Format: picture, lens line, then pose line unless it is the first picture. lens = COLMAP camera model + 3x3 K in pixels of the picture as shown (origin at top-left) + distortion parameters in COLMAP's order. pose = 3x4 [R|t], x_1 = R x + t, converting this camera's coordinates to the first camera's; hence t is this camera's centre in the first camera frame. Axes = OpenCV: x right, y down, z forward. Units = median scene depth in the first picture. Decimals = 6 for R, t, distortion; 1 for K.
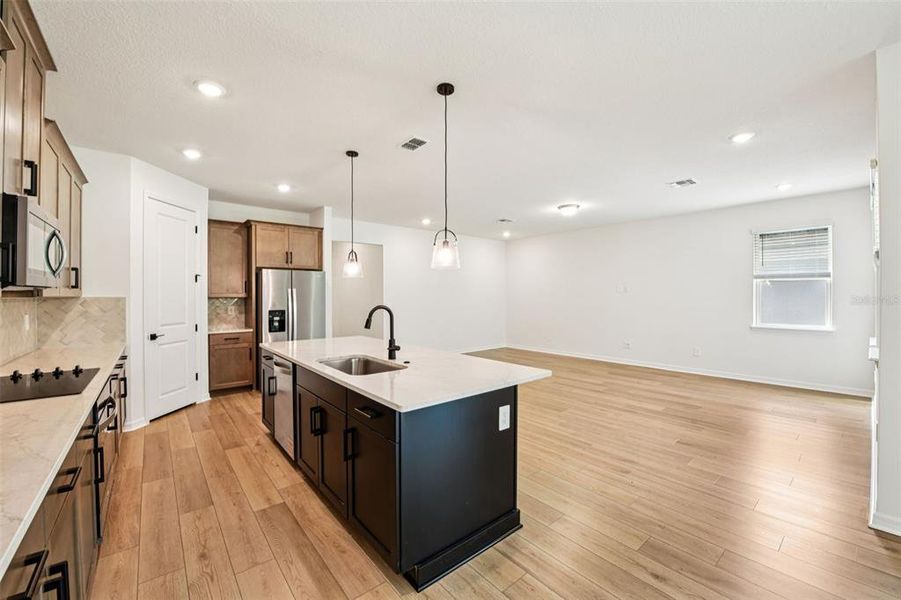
lens RADIAL K [[359.8, 0, 444.5], [0, 359.8, 294.4], [0, 0, 1]] dist [-0.017189, -0.000508]
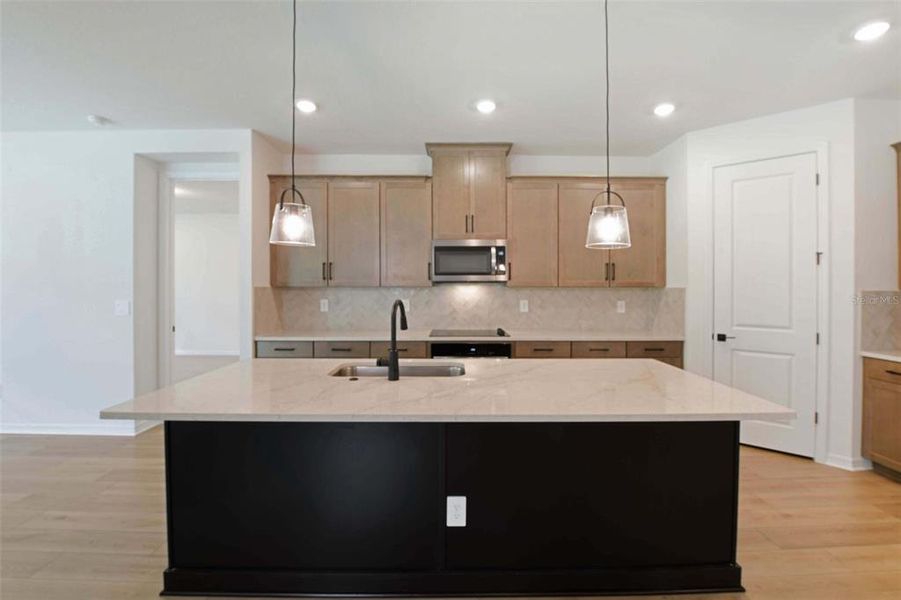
lens RADIAL K [[389.3, 0, 459.1], [0, 389.3, 290.5], [0, 0, 1]] dist [-0.020248, -0.000520]
pose [[-0.616770, 0.008750, -0.787095, 0.243760], [0.000932, 0.999946, 0.010386, 0.003616], [0.787143, 0.005672, -0.616745, 1.091715]]
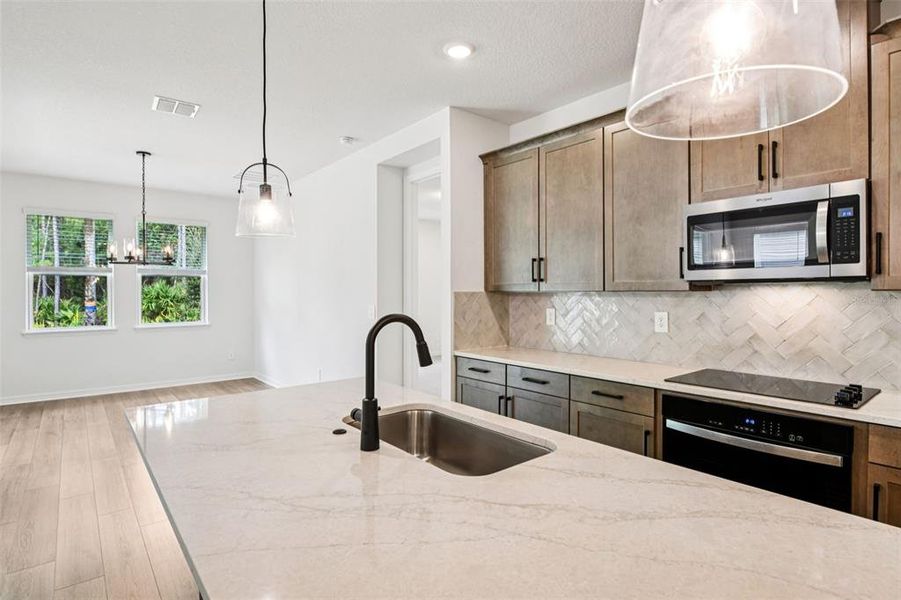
lens RADIAL K [[460.0, 0, 449.0], [0, 460.0, 297.1], [0, 0, 1]] dist [-0.007092, -0.001120]
pose [[-0.999959, 0.004915, -0.007667, -0.163587], [0.004826, 0.999921, 0.011648, 0.003772], [0.007723, 0.011610, -0.999903, 1.066695]]
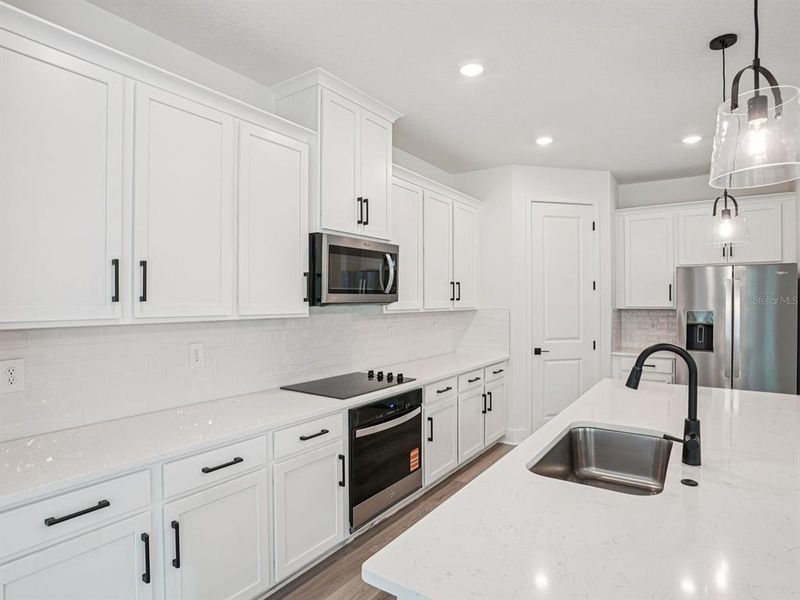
lens RADIAL K [[449.7, 0, 433.4], [0, 449.7, 303.8], [0, 0, 1]] dist [-0.052330, 0.000122]
pose [[0.343008, 0.013390, -0.939237, 0.186259], [-0.000454, 0.999901, 0.014089, -0.020468], [0.939332, -0.004407, 0.342980, 0.352075]]
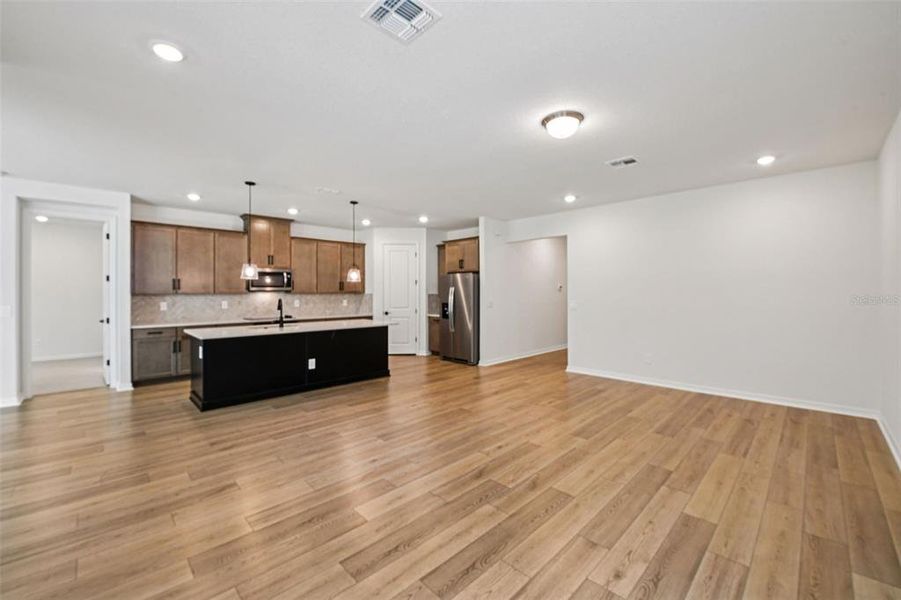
lens RADIAL K [[359.8, 0, 459.5], [0, 359.8, 296.9], [0, 0, 1]] dist [-0.017189, -0.000508]
pose [[0.108495, 0.014312, -0.993994, 1.266867], [0.003662, 0.999884, 0.014796, -0.001269], [0.994090, -0.005245, 0.108430, 1.213971]]
